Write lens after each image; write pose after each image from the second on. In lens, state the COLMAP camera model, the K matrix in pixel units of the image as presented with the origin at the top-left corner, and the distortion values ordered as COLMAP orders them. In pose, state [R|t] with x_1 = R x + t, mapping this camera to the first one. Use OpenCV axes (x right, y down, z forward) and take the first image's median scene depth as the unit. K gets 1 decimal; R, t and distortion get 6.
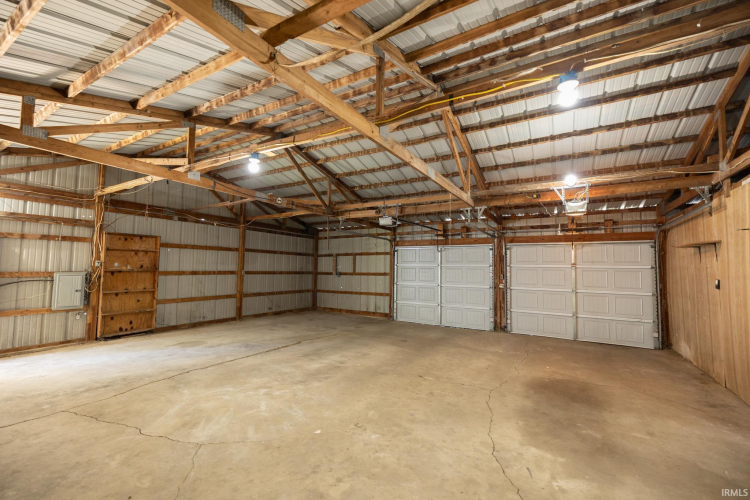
lens RADIAL K [[313.7, 0, 374.9], [0, 313.7, 248.1], [0, 0, 1]] dist [0.004312, -0.000760]
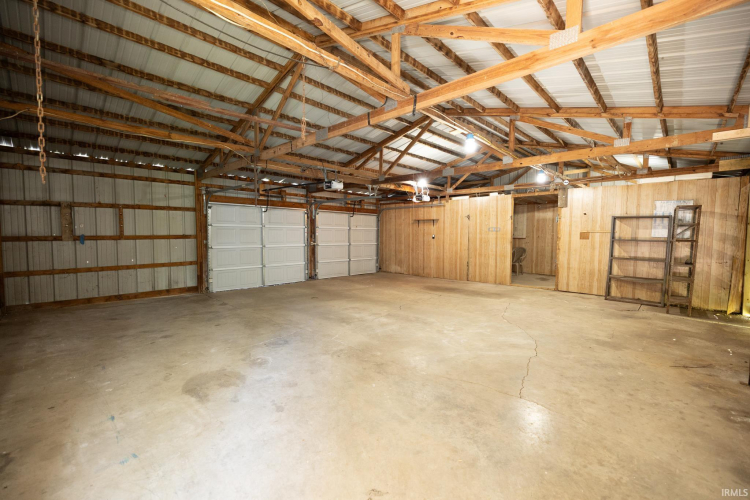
lens RADIAL K [[313.7, 0, 374.9], [0, 313.7, 248.1], [0, 0, 1]] dist [0.004312, -0.000760]
pose [[0.226050, -0.060118, 0.972259, -0.964647], [-0.070145, 0.994498, 0.077802, 0.031978], [-0.971587, -0.085786, 0.220589, 0.624591]]
